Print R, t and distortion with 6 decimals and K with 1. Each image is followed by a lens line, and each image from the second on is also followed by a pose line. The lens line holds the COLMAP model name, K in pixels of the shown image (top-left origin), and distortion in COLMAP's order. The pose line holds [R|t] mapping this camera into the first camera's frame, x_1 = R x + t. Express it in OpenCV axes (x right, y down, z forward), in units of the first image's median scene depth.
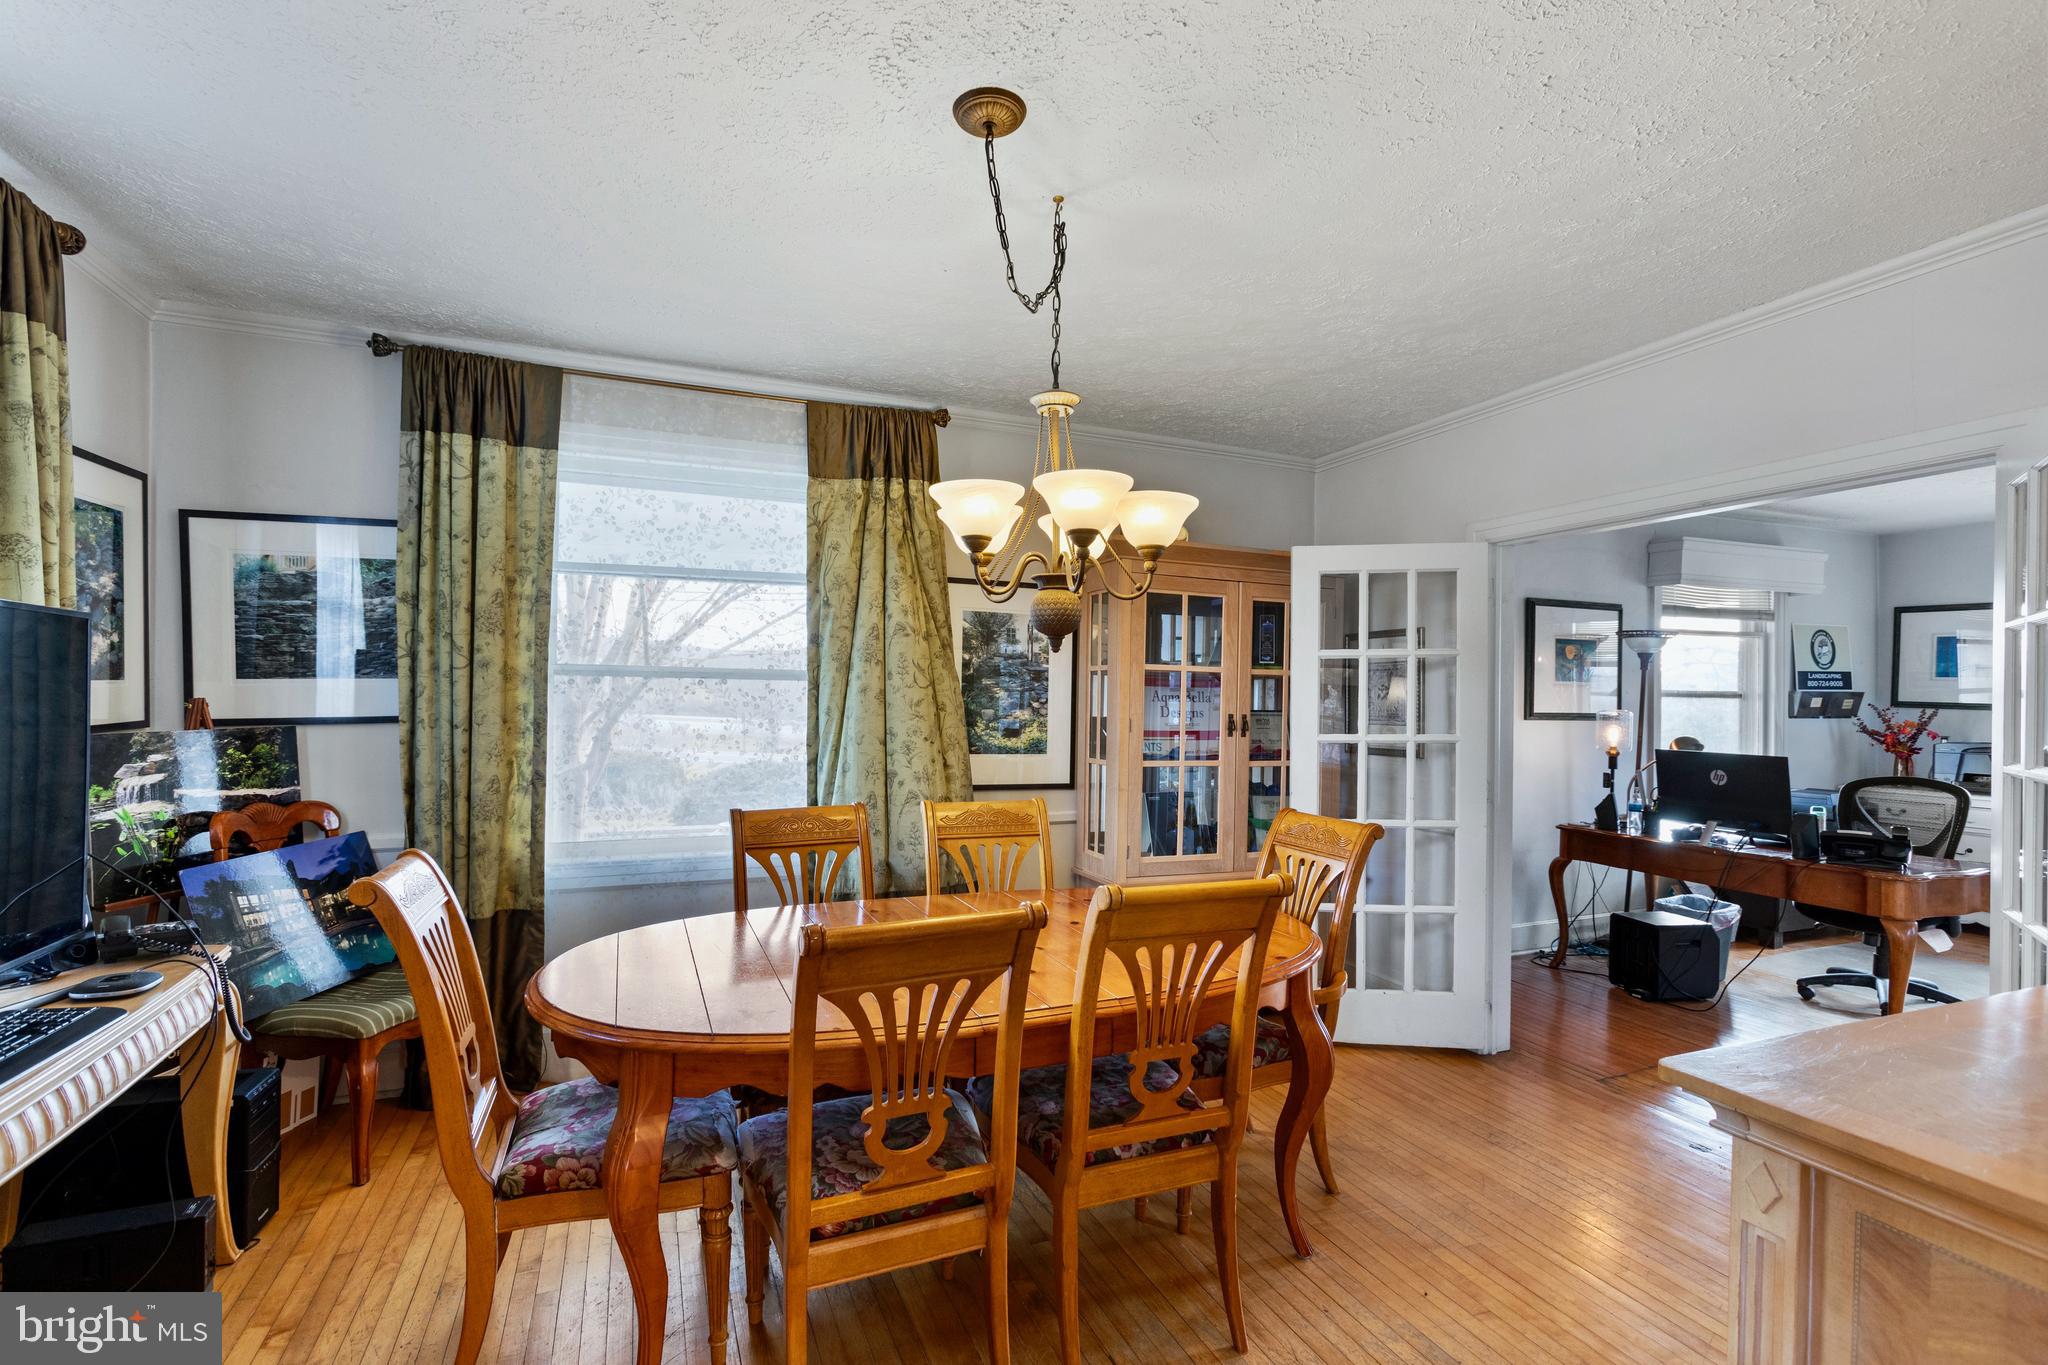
lens RADIAL K [[929.2, 0, 1020.0], [0, 929.2, 698.2], [0, 0, 1]] dist [-0.021616, 0.008814]
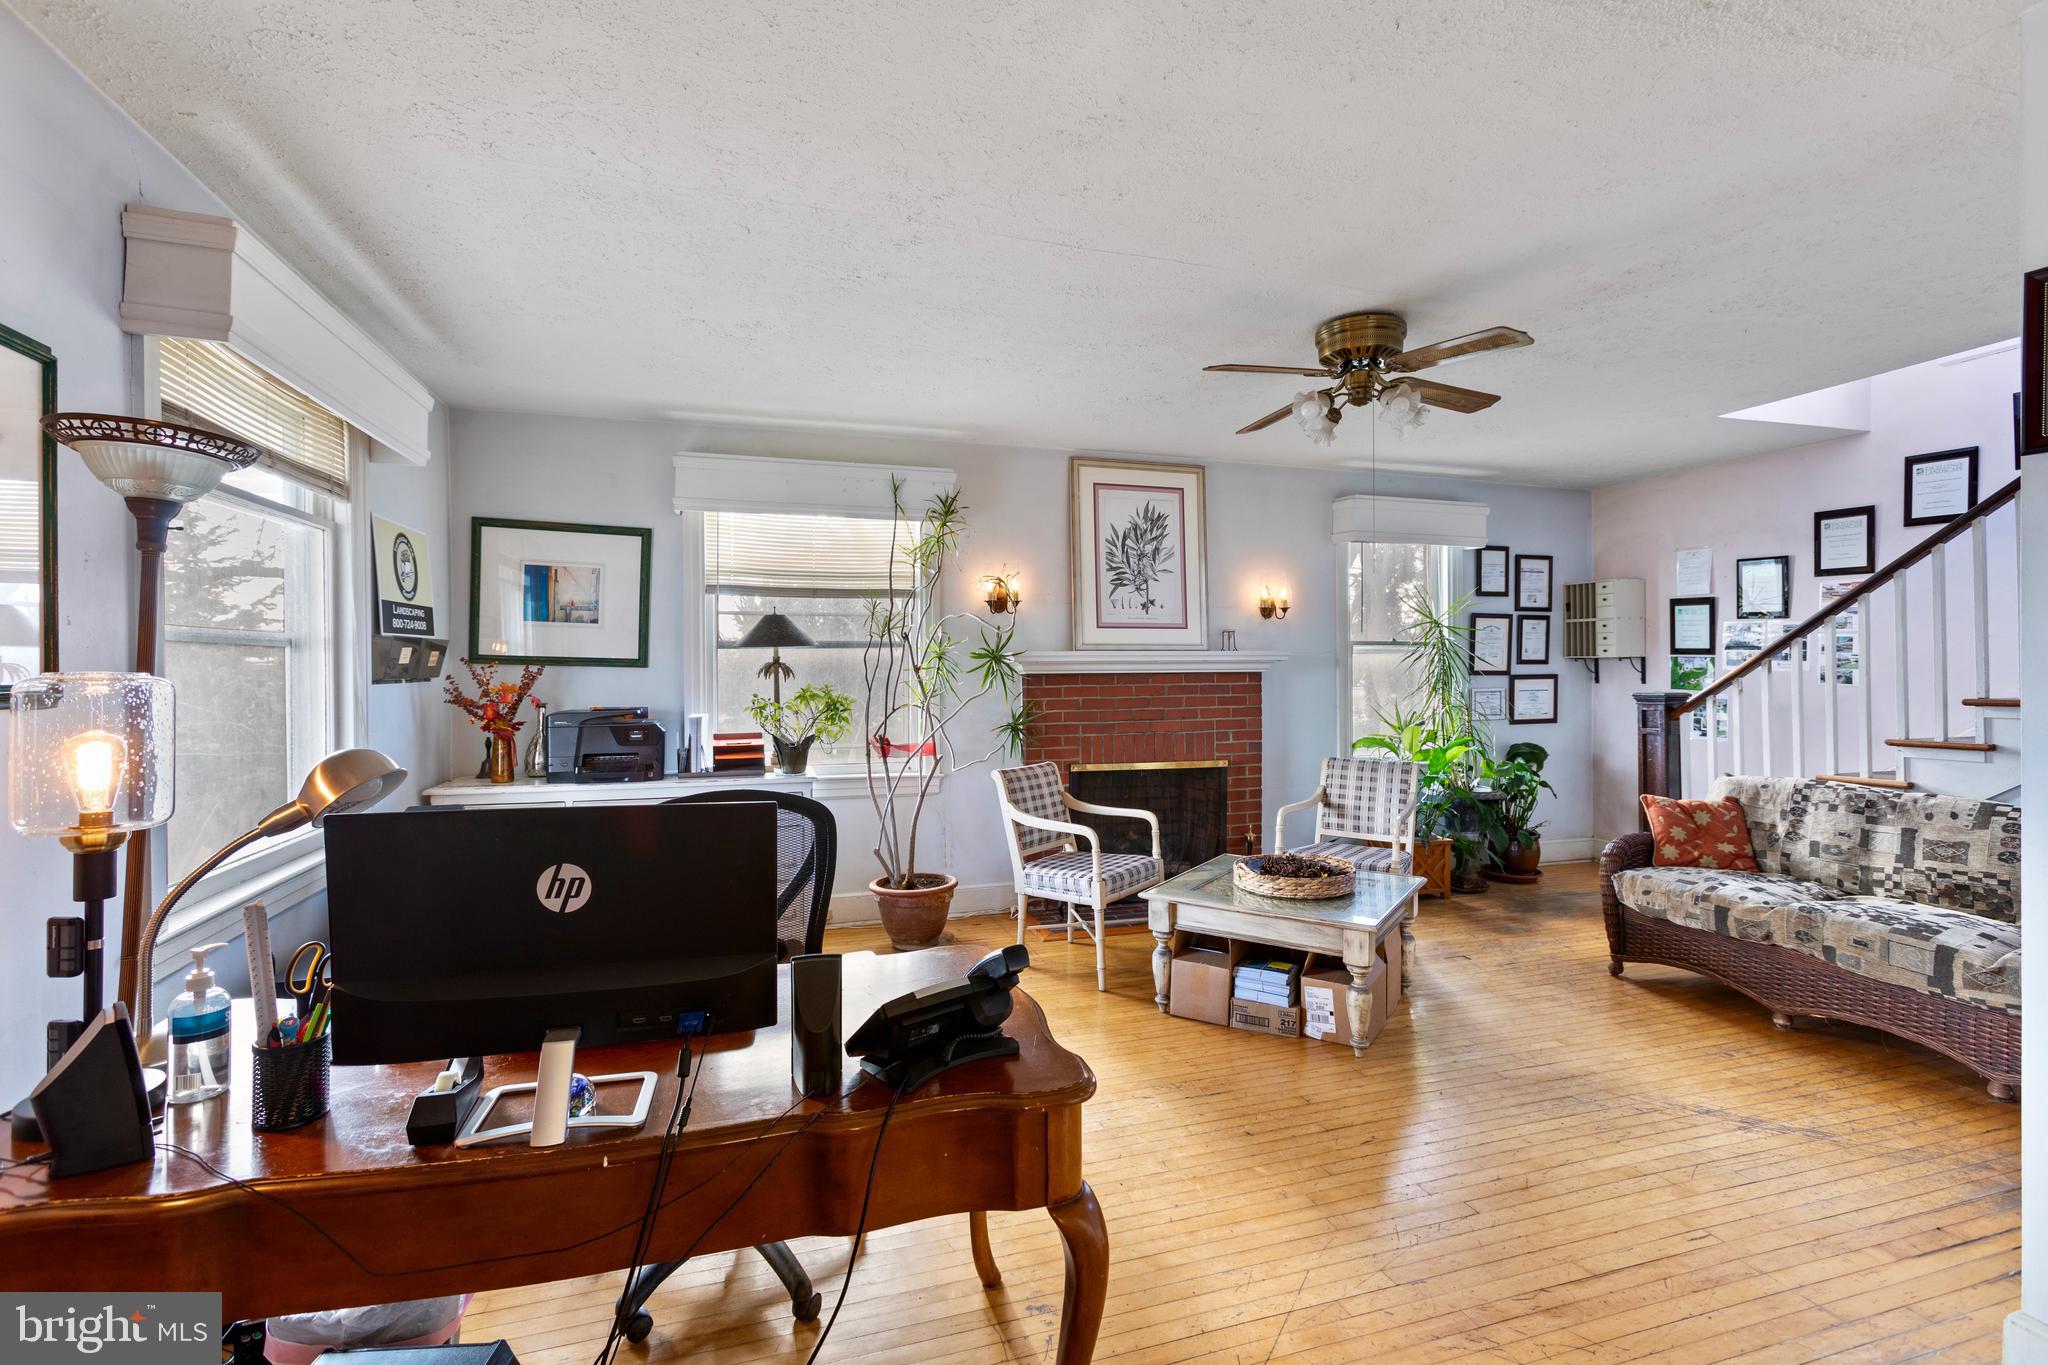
lens RADIAL K [[929.2, 0, 1010.6], [0, 929.2, 674.0], [0, 0, 1]] dist [-0.021616, 0.008814]
pose [[0.091402, -0.014870, 0.995703, 0.324071], [-0.000088, 0.999888, 0.014941, 0.007602], [-0.995814, -0.001454, 0.091390, 0.568955]]
